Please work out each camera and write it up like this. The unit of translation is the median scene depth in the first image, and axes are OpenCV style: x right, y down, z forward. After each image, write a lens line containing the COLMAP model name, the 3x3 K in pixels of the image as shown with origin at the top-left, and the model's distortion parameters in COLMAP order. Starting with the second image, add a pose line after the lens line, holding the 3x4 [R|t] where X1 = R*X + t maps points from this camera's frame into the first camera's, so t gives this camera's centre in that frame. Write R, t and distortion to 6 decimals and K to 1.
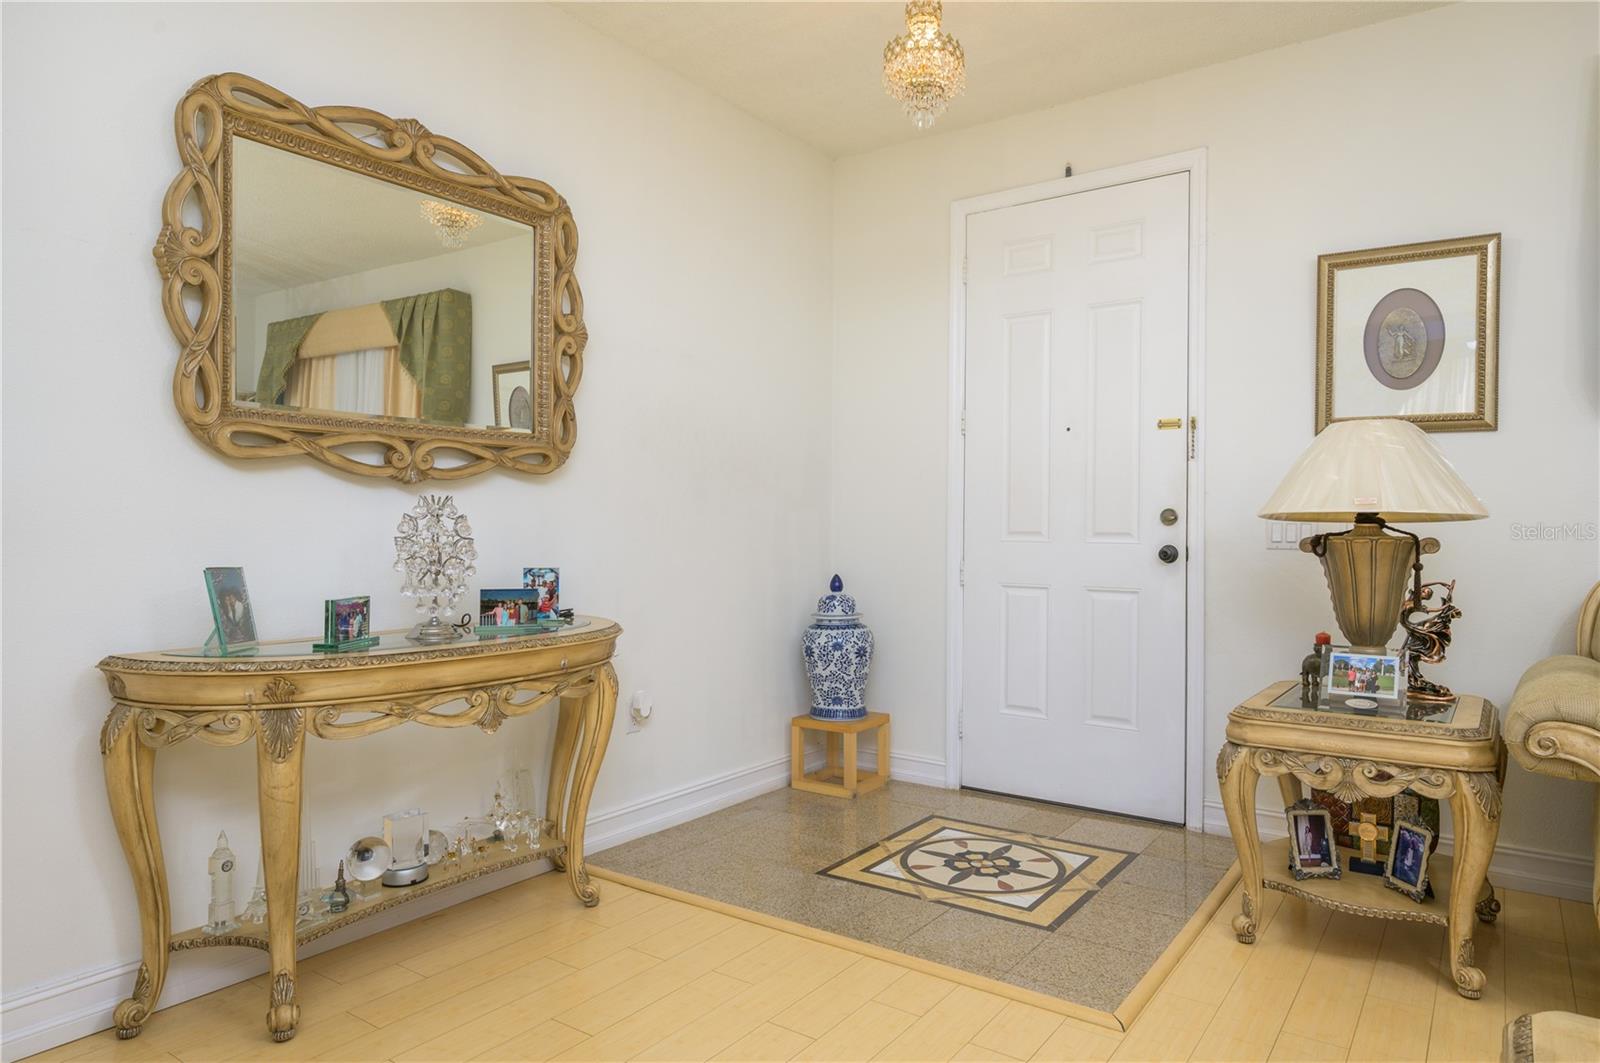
lens RADIAL K [[985.4, 0, 787.8], [0, 985.4, 527.3], [0, 0, 1]] dist [-0.001195, 0.000242]
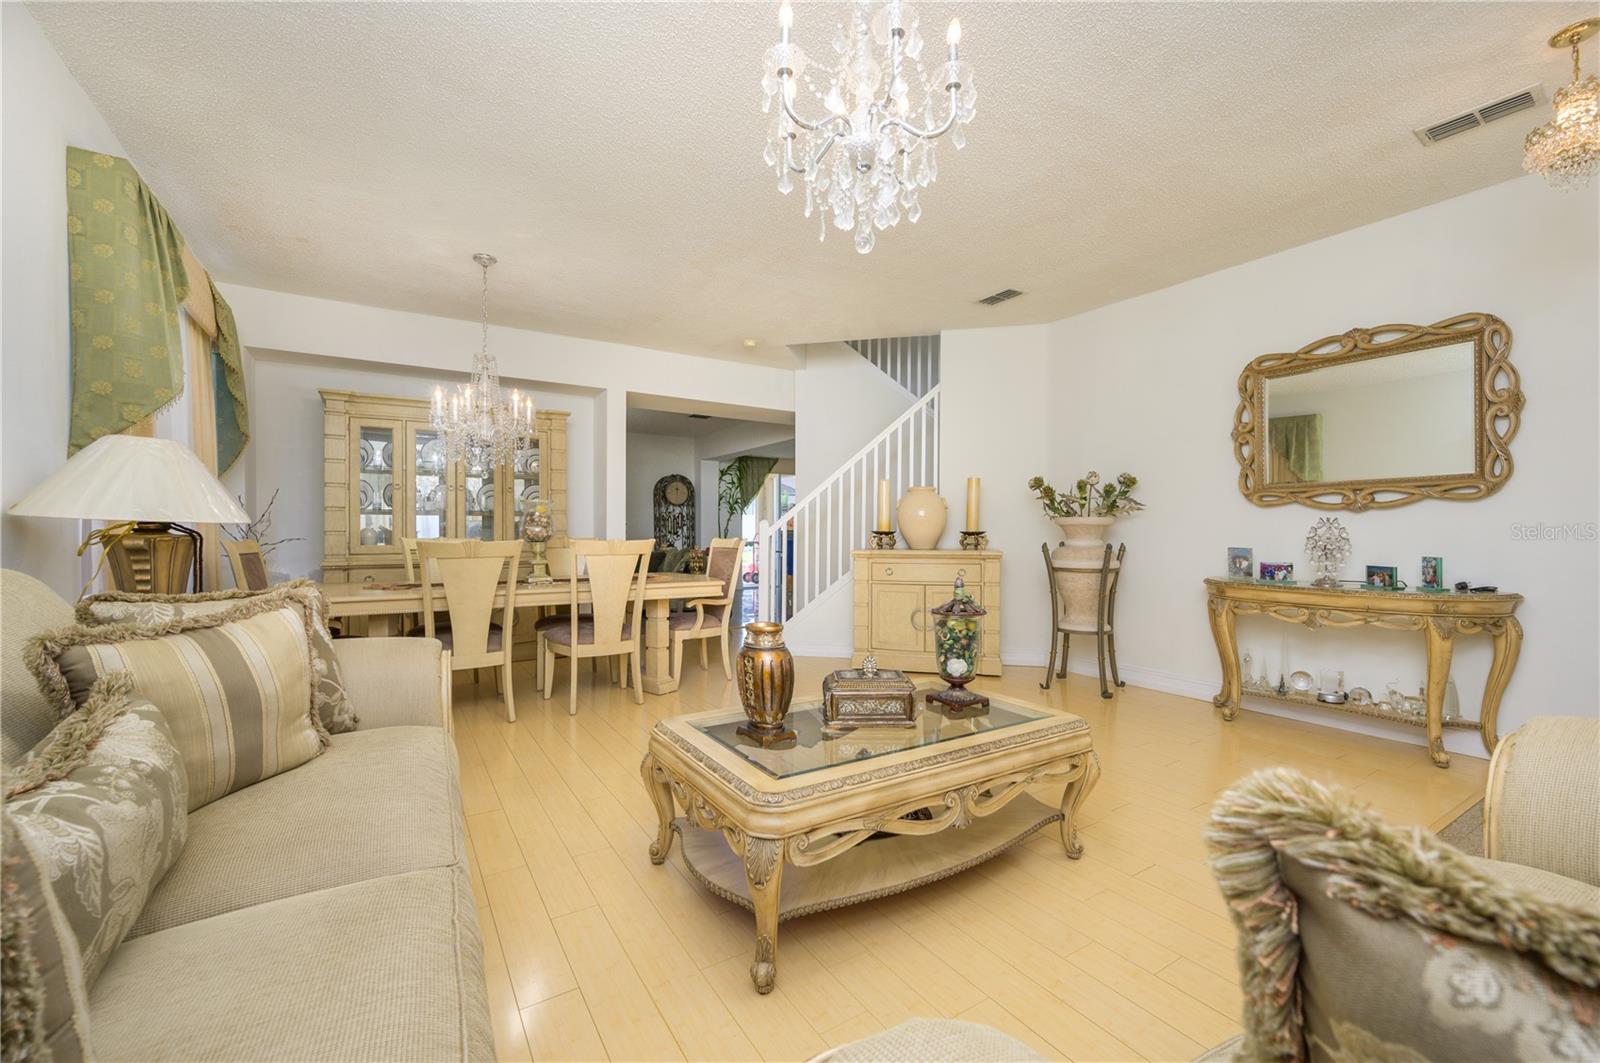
lens RADIAL K [[653.4, 0, 804.8], [0, 653.4, 535.1], [0, 0, 1]] dist [-0.012222, 0.000004]
pose [[-0.365158, -0.001565, -0.930944, 1.248244], [-0.002280, 0.999997, -0.000787, 0.008113], [0.930943, 0.001835, -0.365160, 0.444421]]
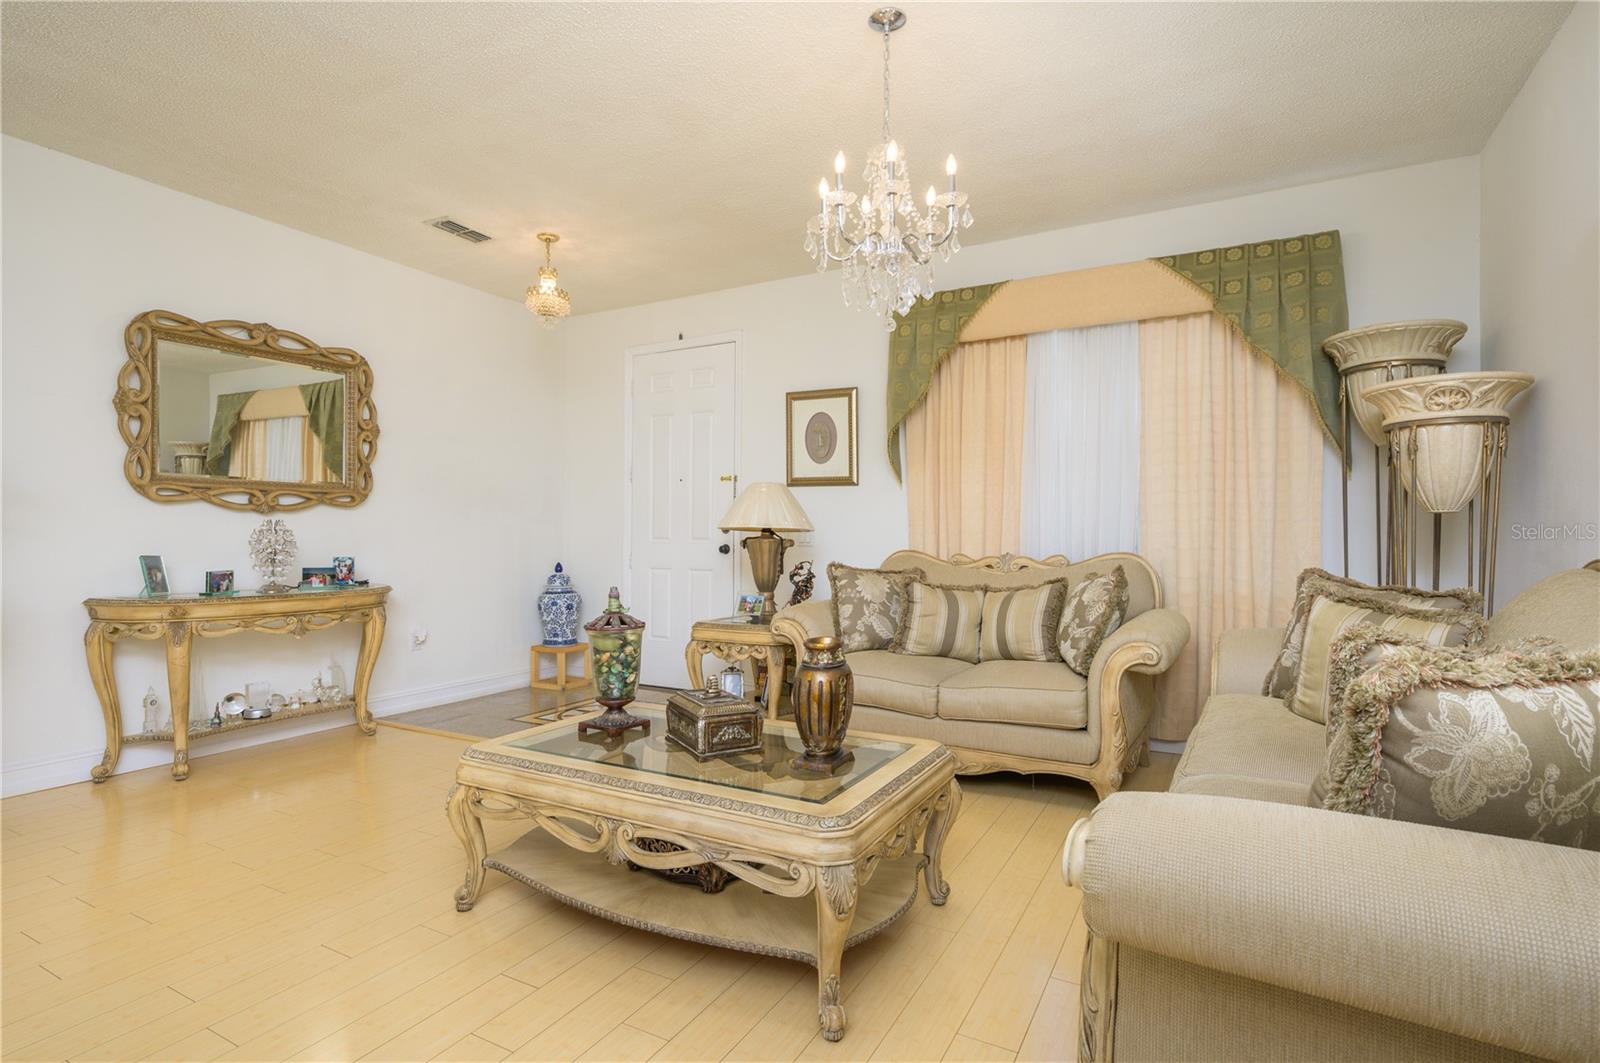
lens RADIAL K [[785.4, 0, 800.6], [0, 785.4, 534.0], [0, 0, 1]] dist [-0.002381, -0.000181]
pose [[0.992651, -0.002943, 0.120974, 0.469420], [0.003123, 0.999994, -0.001294, 0.001799], [-0.120969, 0.001662, 0.992655, -0.641949]]
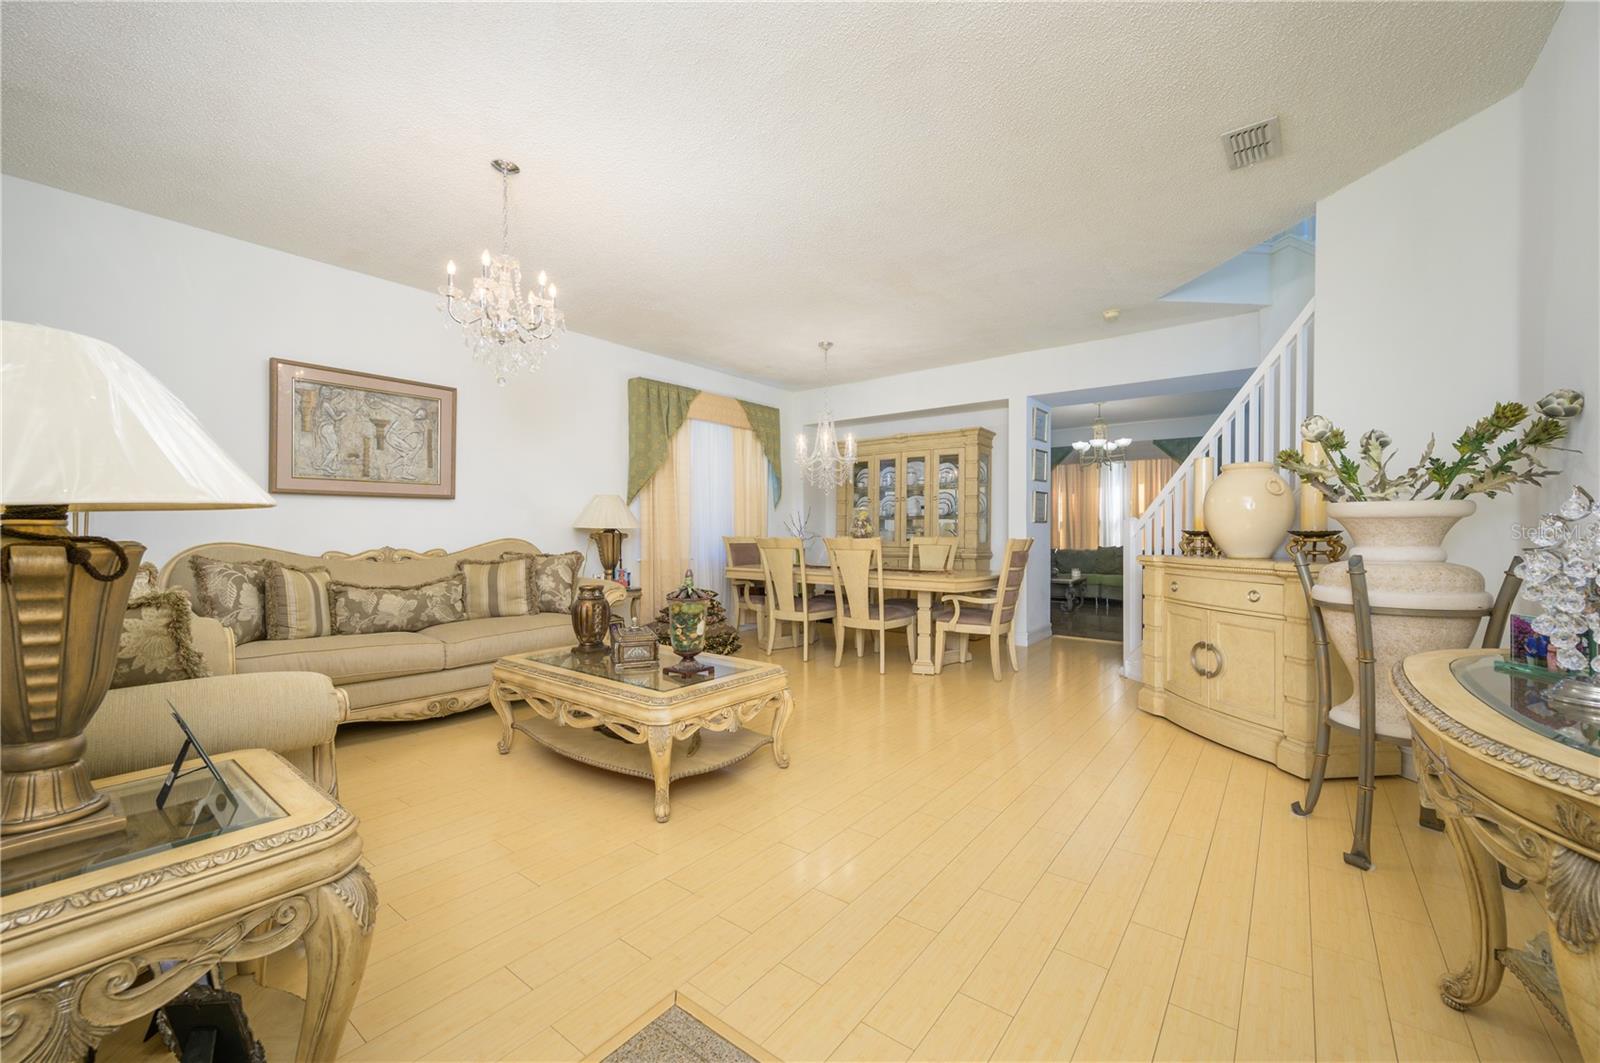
lens RADIAL K [[637.4, 0, 794.2], [0, 637.4, 534.4], [0, 0, 1]] dist [0.001377, 0.000035]
pose [[-0.998979, -0.005418, 0.044857, 0.127573], [-0.005263, 0.999980, 0.003573, 0.002398], [-0.044876, 0.003333, -0.998987, 1.356120]]
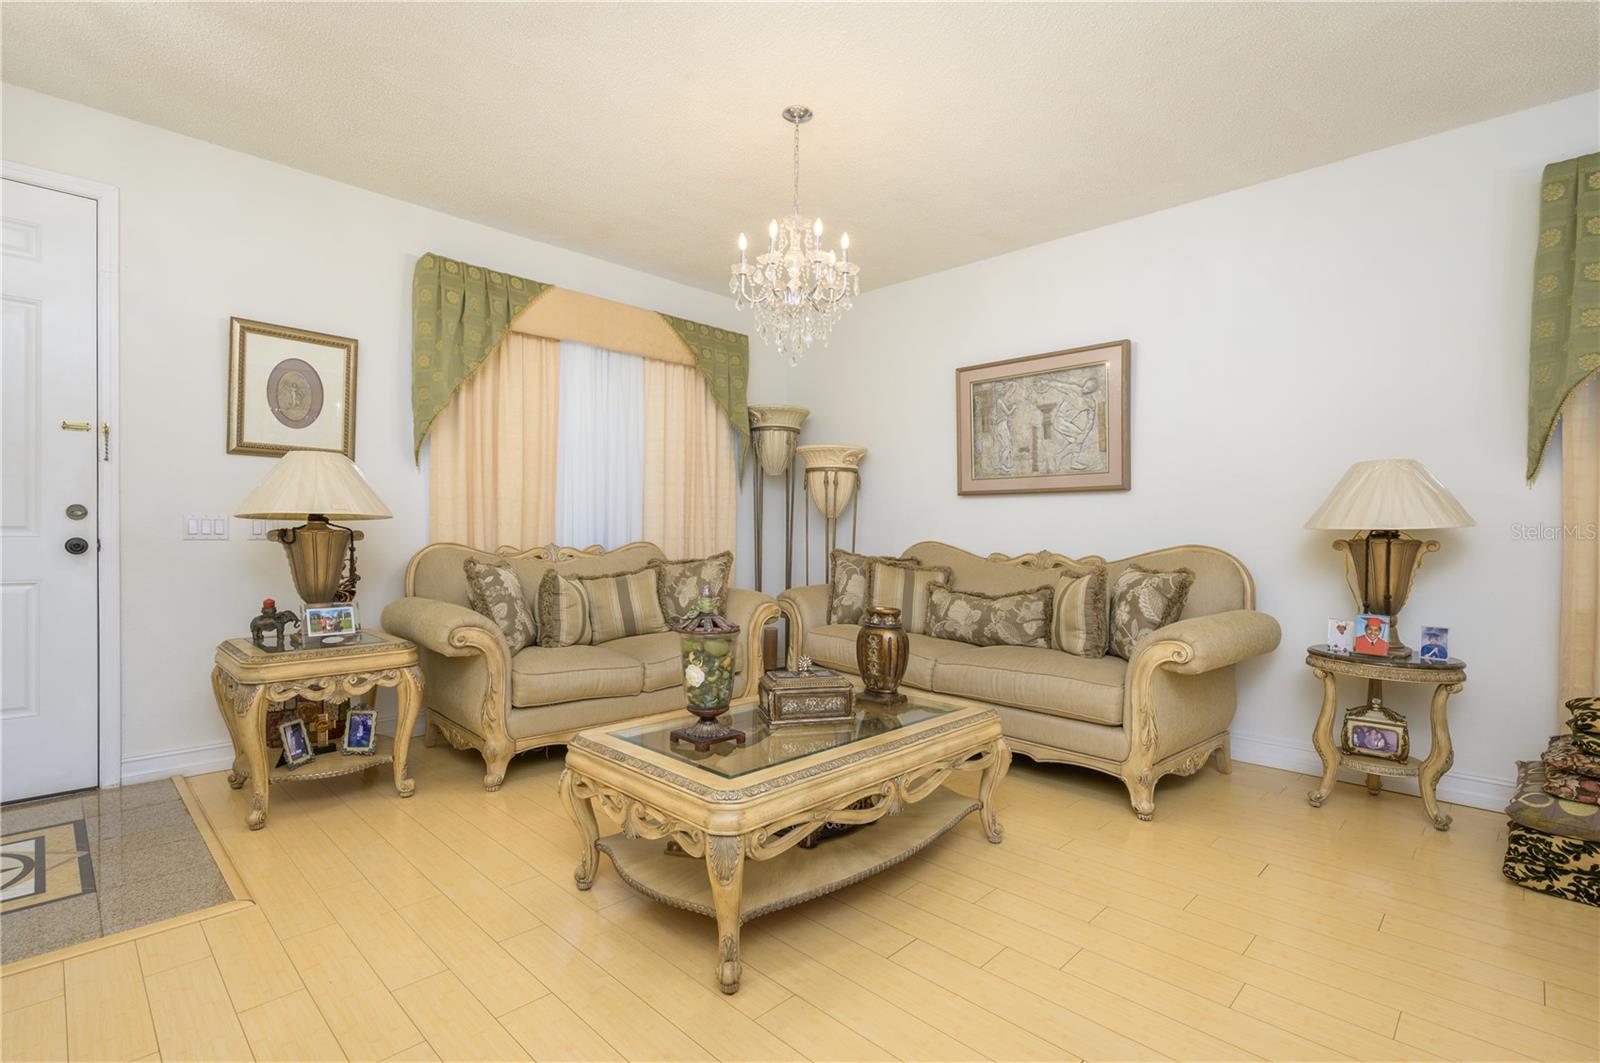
lens RADIAL K [[745.0, 0, 828.4], [0, 745.0, 544.1], [0, 0, 1]] dist [-0.001521, 0.000024]
pose [[0.133936, -0.020640, 0.990775, -0.427776], [-0.008940, 0.999717, 0.022034, -0.000487], [-0.990950, -0.011808, 0.133713, 0.087109]]
